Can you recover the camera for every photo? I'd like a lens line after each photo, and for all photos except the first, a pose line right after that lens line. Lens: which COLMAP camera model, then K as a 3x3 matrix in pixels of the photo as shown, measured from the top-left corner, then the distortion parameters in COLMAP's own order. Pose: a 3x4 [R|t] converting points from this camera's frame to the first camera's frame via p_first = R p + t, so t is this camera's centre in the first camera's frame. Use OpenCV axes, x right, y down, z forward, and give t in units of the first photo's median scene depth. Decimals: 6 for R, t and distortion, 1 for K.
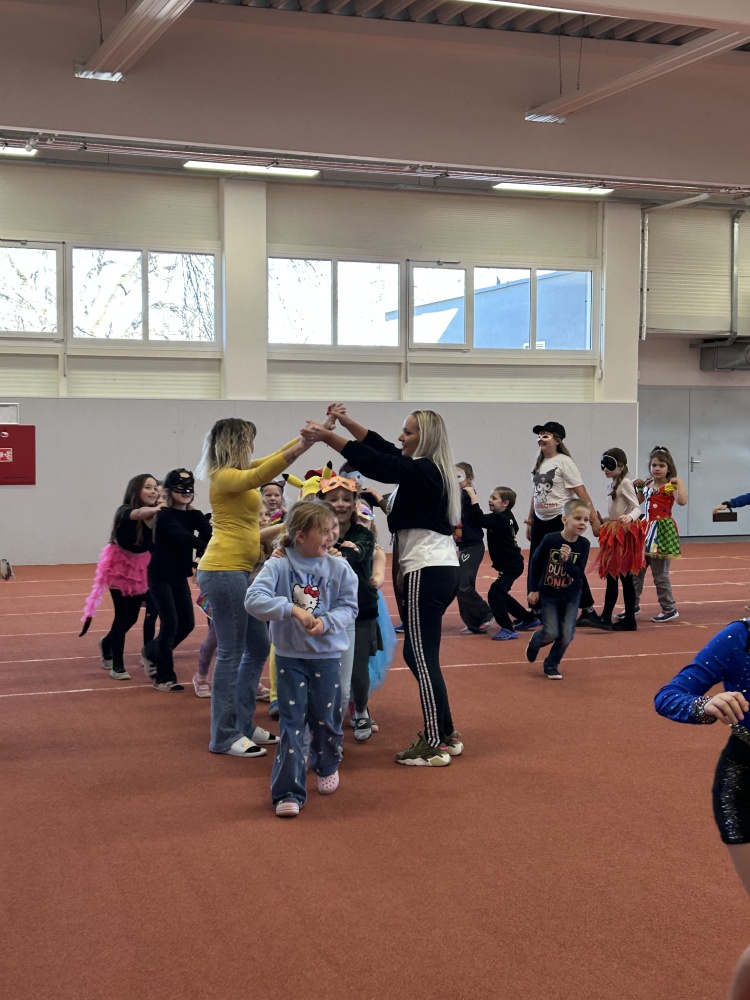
lens RADIAL K [[1467.9, 0, 378.3], [0, 1467.9, 496.7], [0, 0, 1]] dist [0.122348, 0.000000]
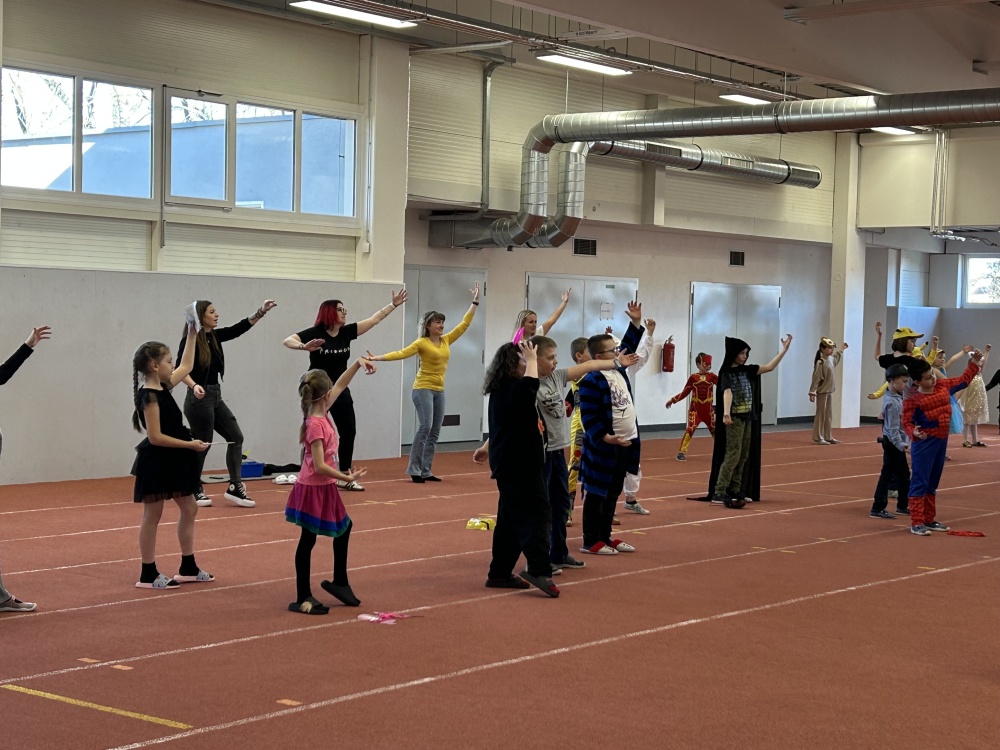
lens RADIAL K [[1789.5, 0, 499.7], [0, 1789.5, 385.4], [0, 0, 1]] dist [0.180003, 0.000000]
pose [[0.870422, 0.002318, 0.492300, -0.270372], [-0.000073, 0.999990, -0.004579, -0.001907], [-0.492306, 0.003950, 0.870413, 0.096321]]
